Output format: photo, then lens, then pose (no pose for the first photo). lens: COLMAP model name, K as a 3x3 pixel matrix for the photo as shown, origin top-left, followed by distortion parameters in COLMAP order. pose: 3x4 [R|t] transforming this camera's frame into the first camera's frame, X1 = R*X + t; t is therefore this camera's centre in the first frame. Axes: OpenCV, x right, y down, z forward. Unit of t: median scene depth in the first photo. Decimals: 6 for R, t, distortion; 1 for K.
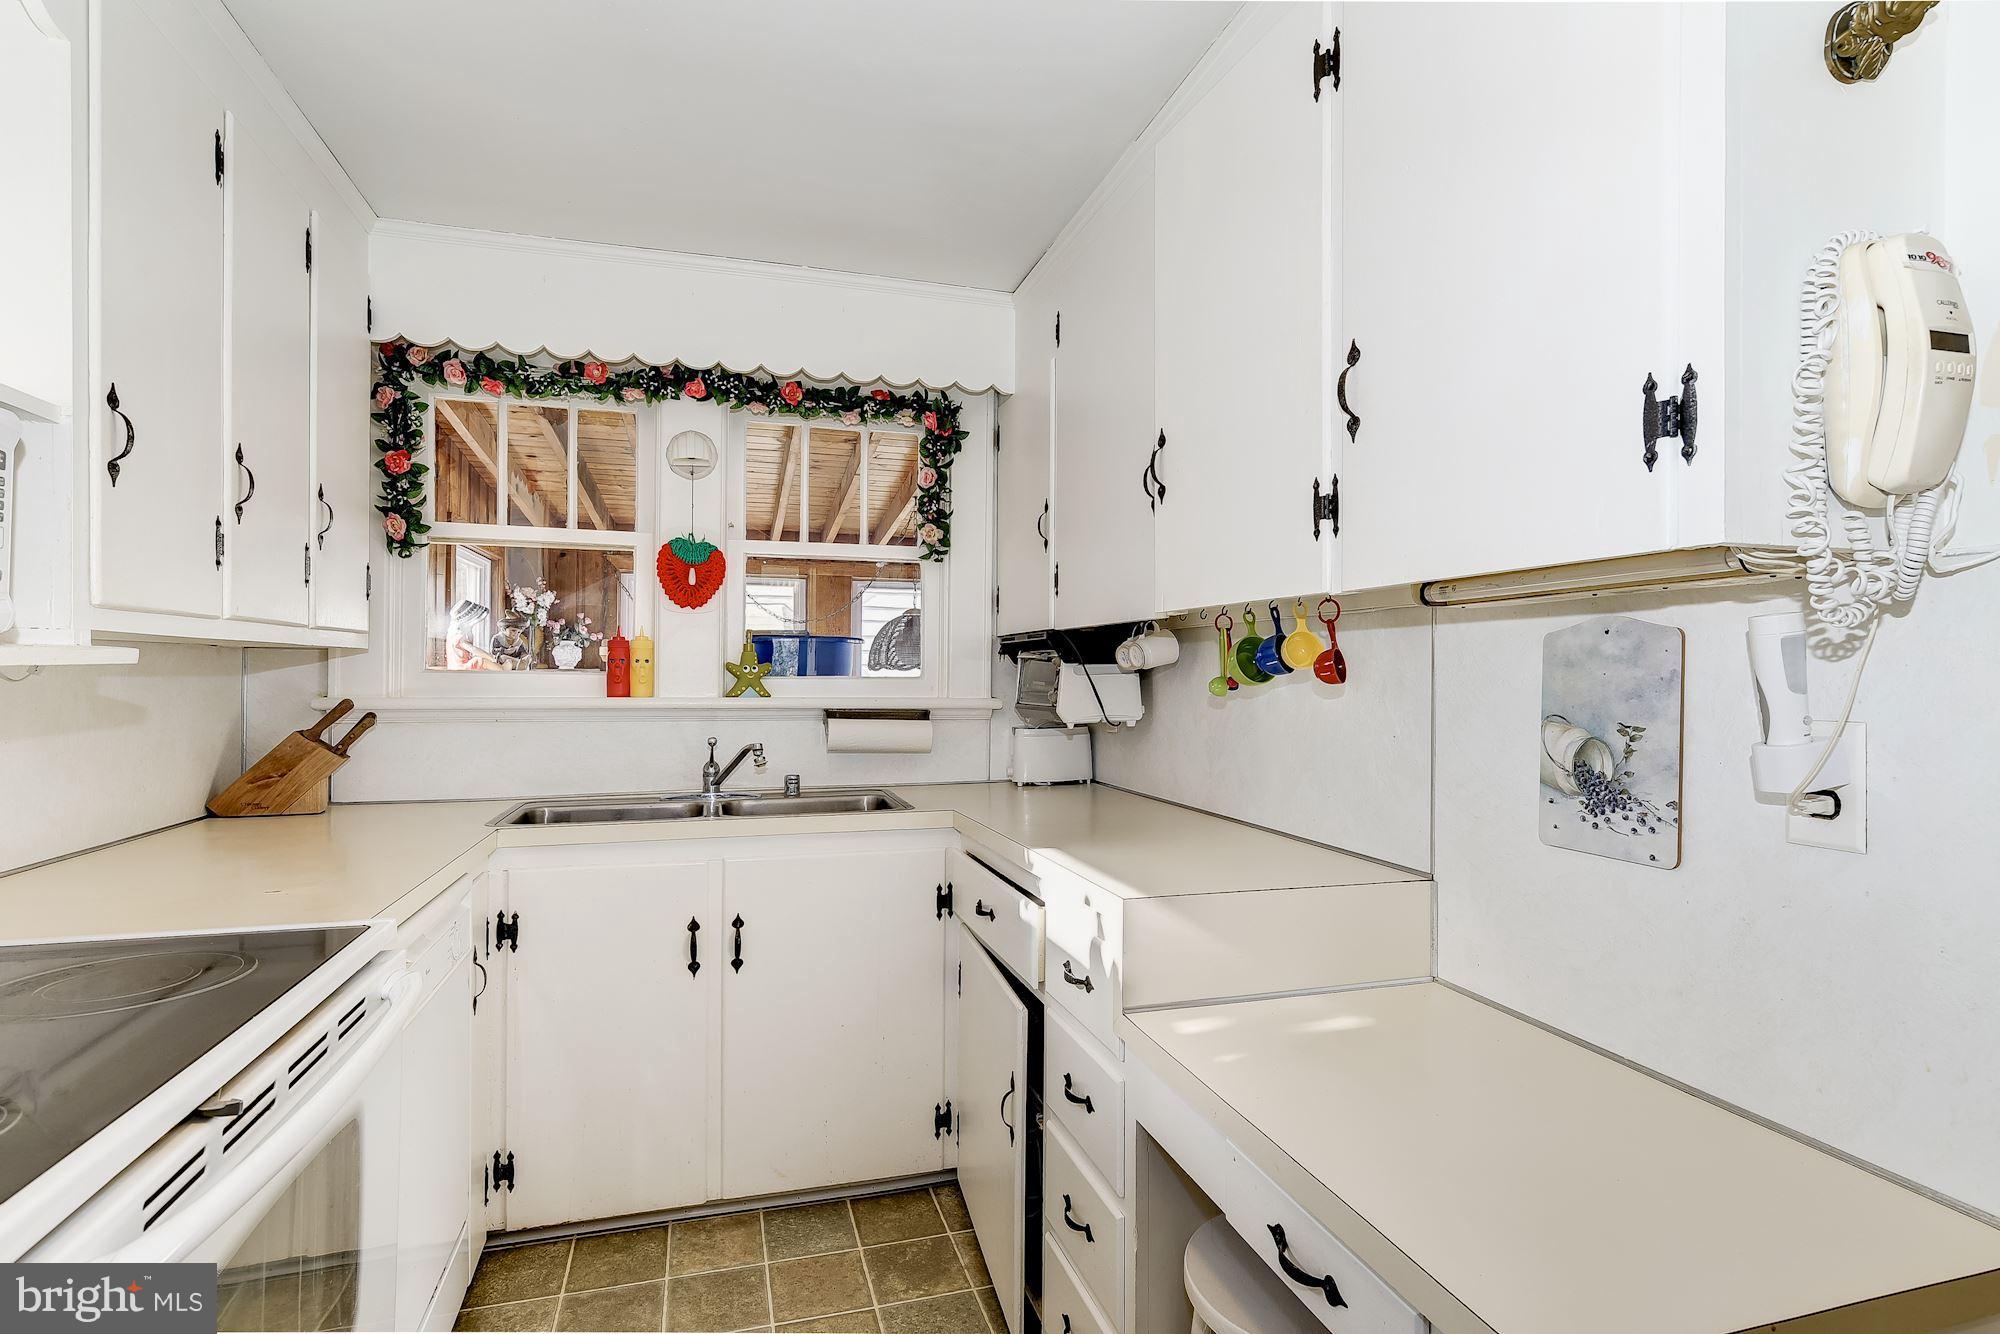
lens RADIAL K [[1010.2, 0, 999.9], [0, 1010.2, 669.8], [0, 0, 1]] dist [0.000545, -0.000438]
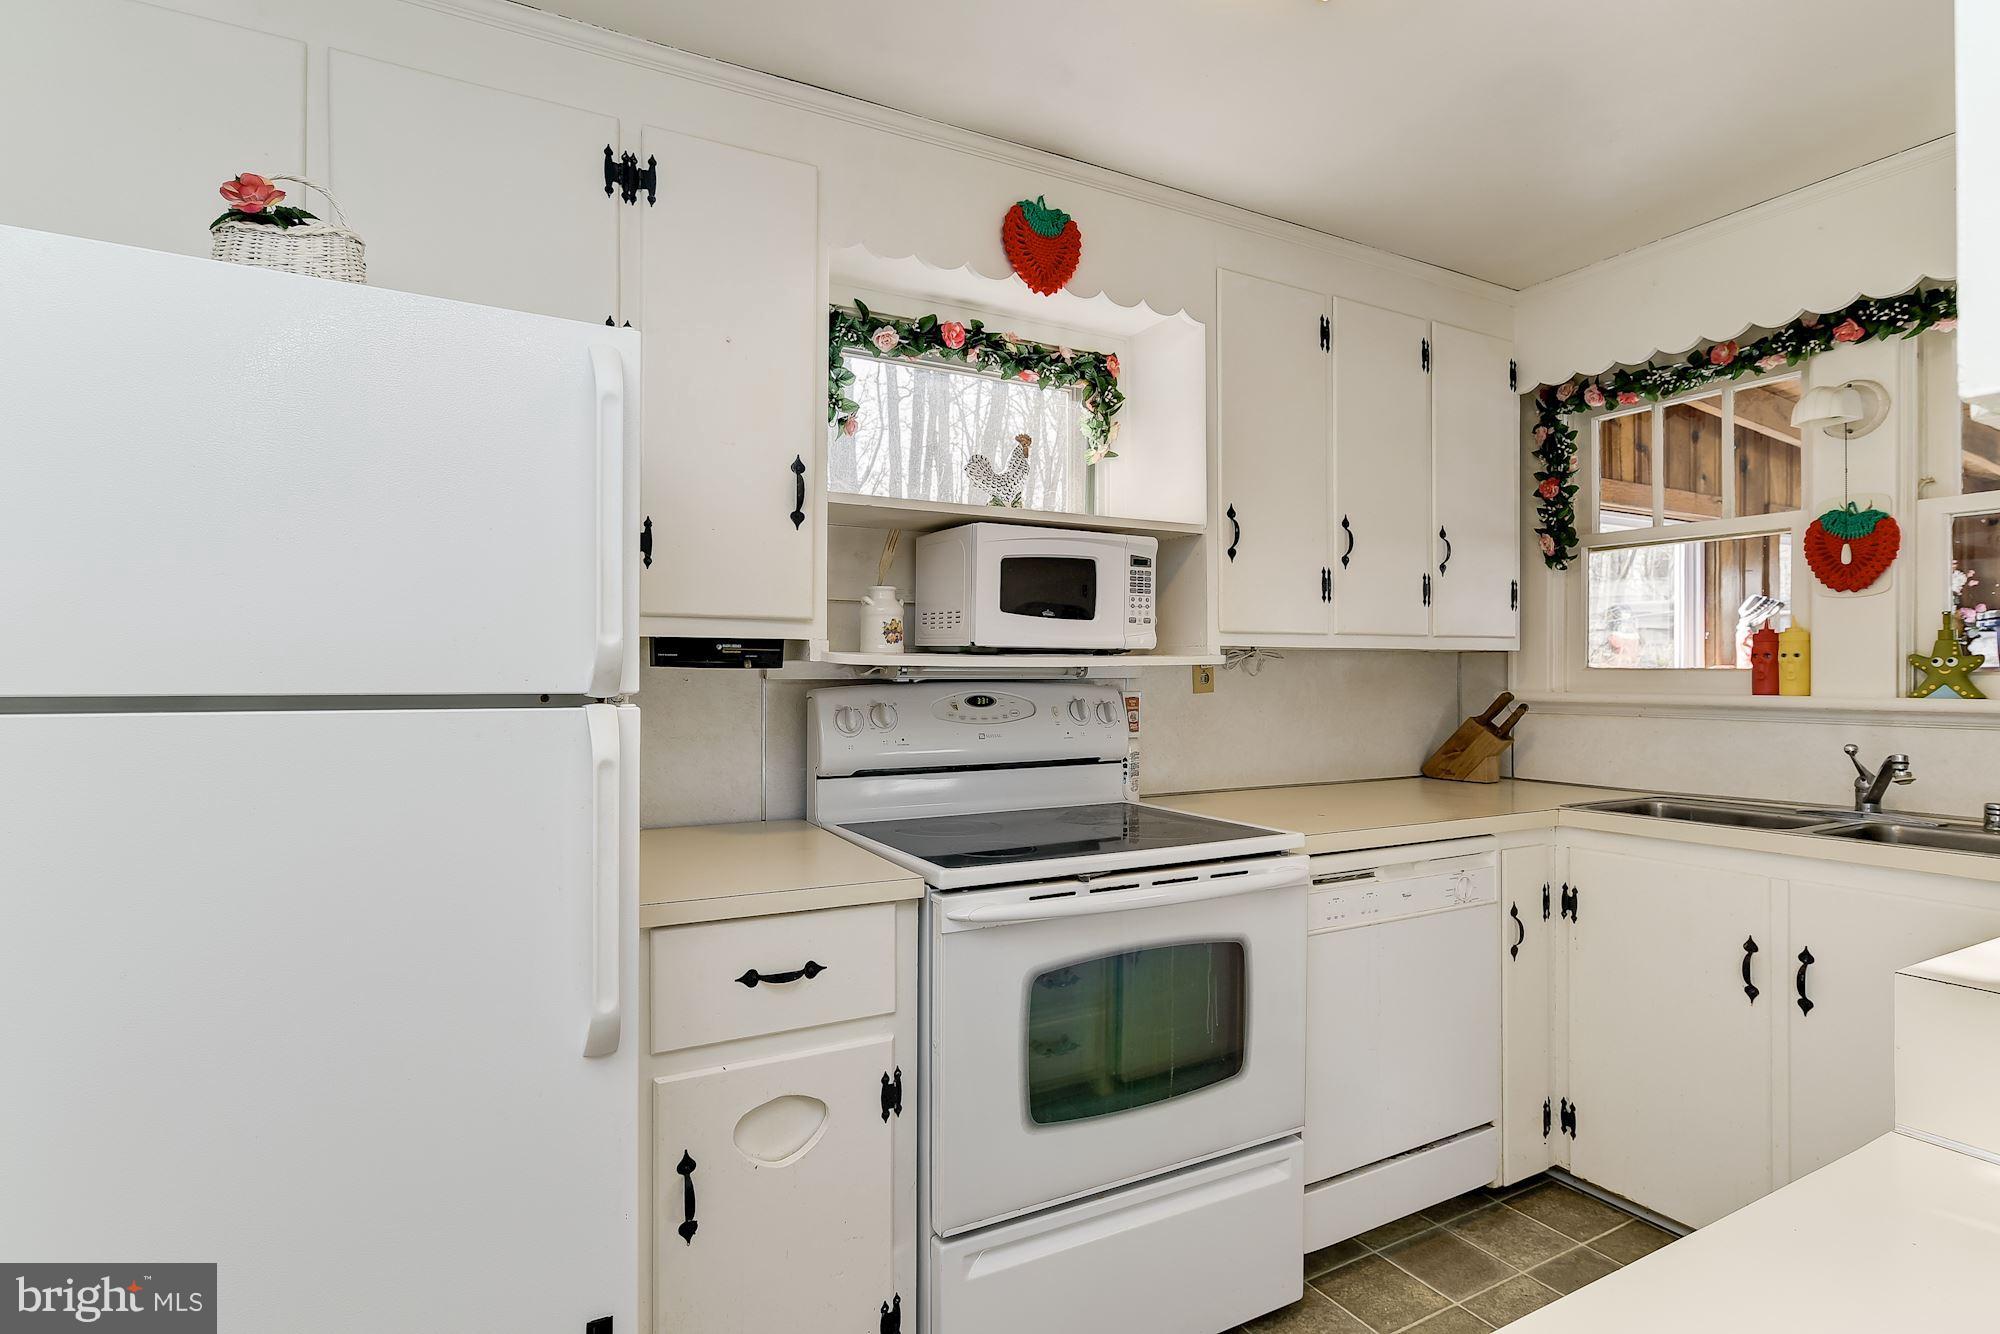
lens RADIAL K [[1010.2, 0, 996.2], [0, 1010.2, 669.9], [0, 0, 1]] dist [0.000545, -0.000438]
pose [[0.207359, -0.009921, -0.978215, 0.401140], [0.006772, 0.999939, -0.008706, 0.007898], [0.978241, -0.004820, 0.207414, 0.134371]]
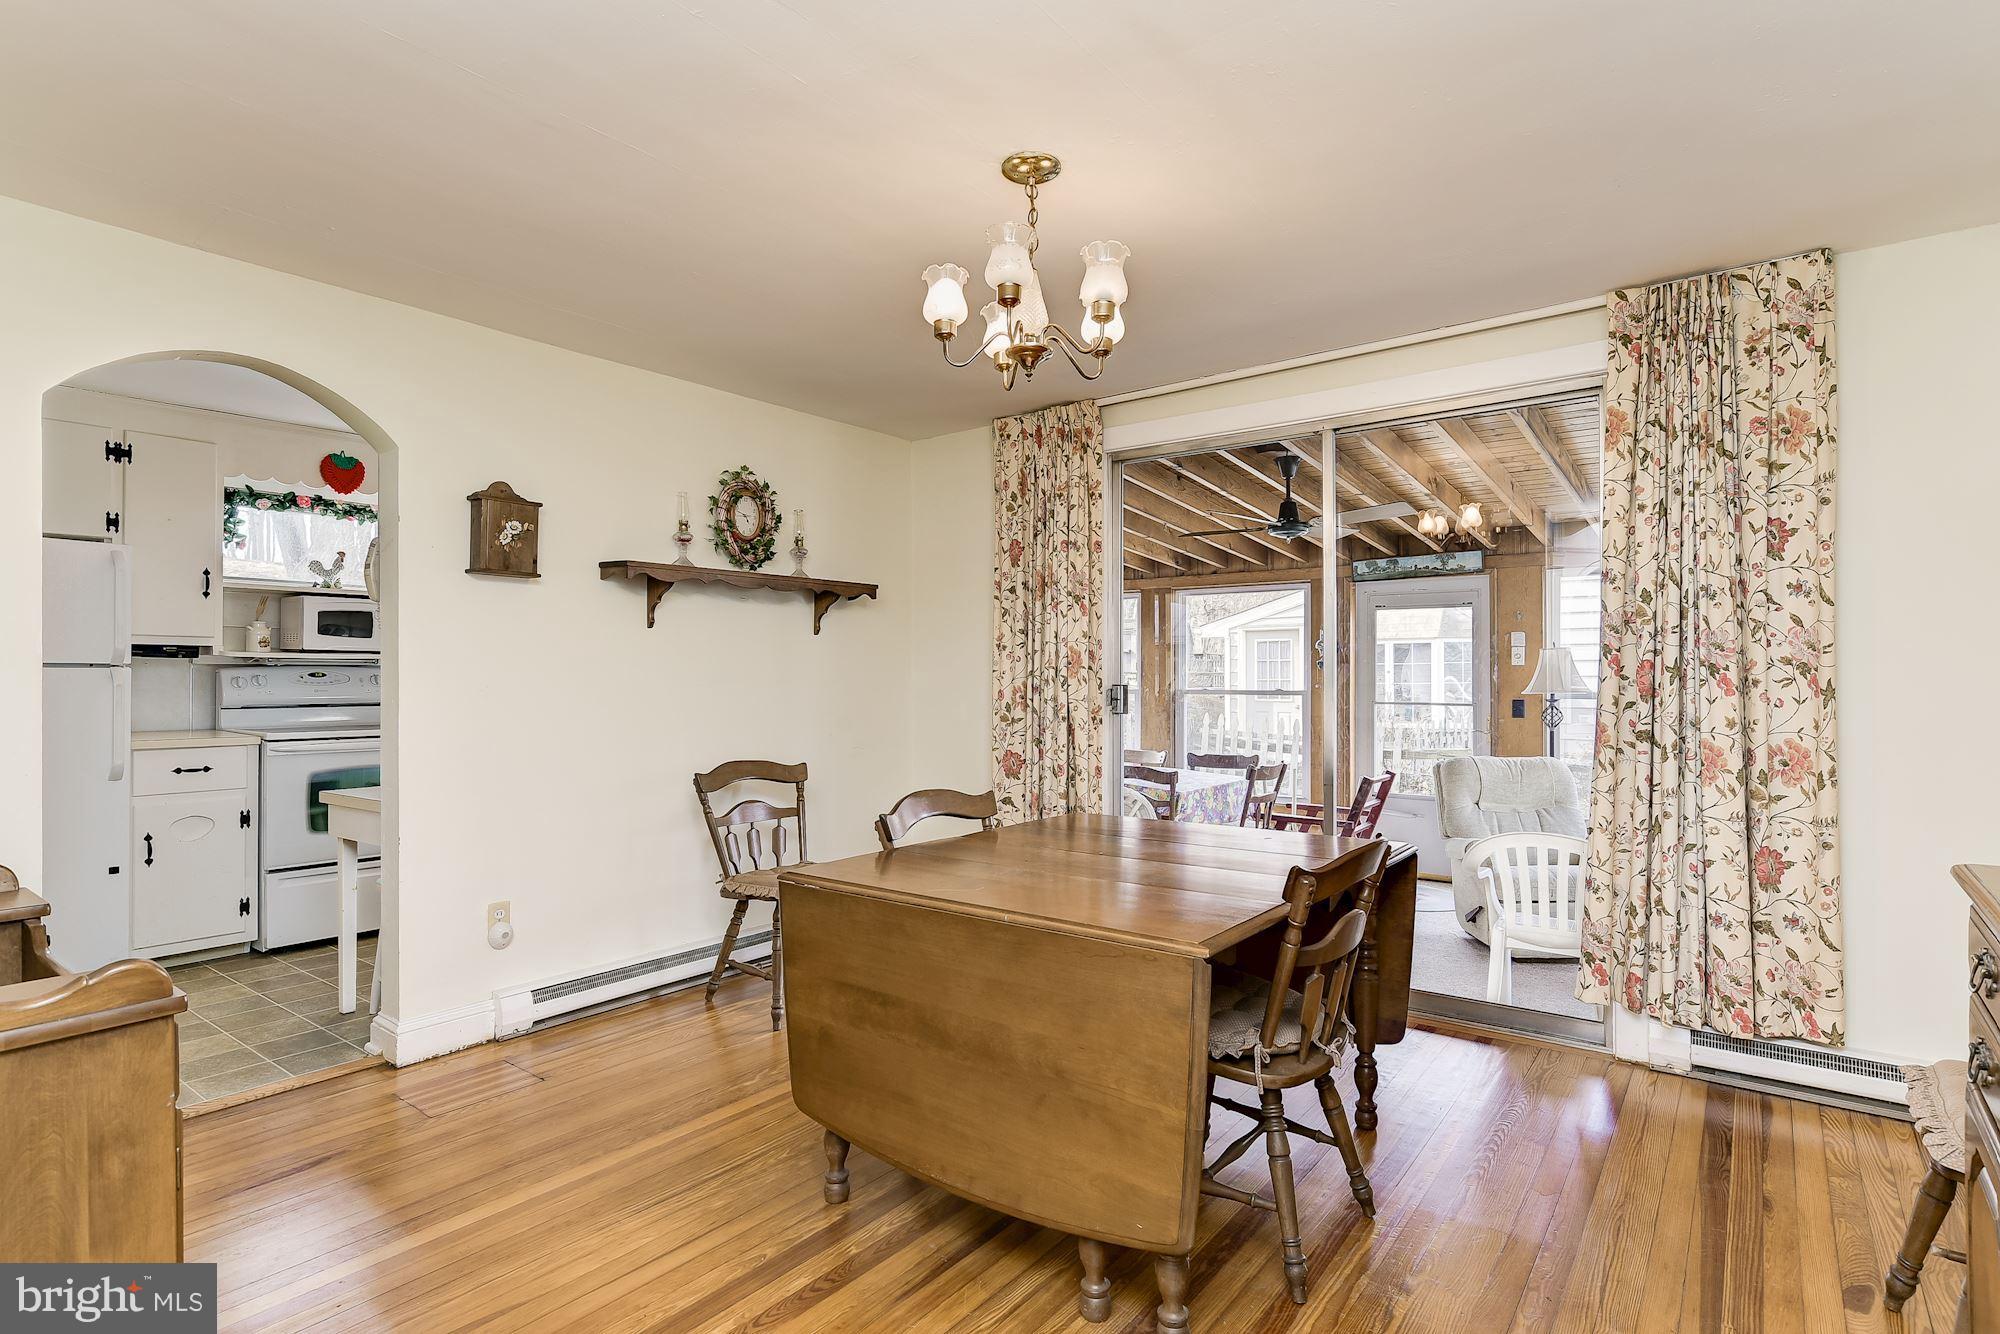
lens RADIAL K [[1010.2, 0, 999.2], [0, 1010.2, 672.6], [0, 0, 1]] dist [0.000545, -0.000438]
pose [[0.586830, -0.009605, -0.809653, 1.854617], [0.008076, 0.999949, -0.006010, 0.046073], [0.809670, -0.003012, 0.586878, 0.230192]]
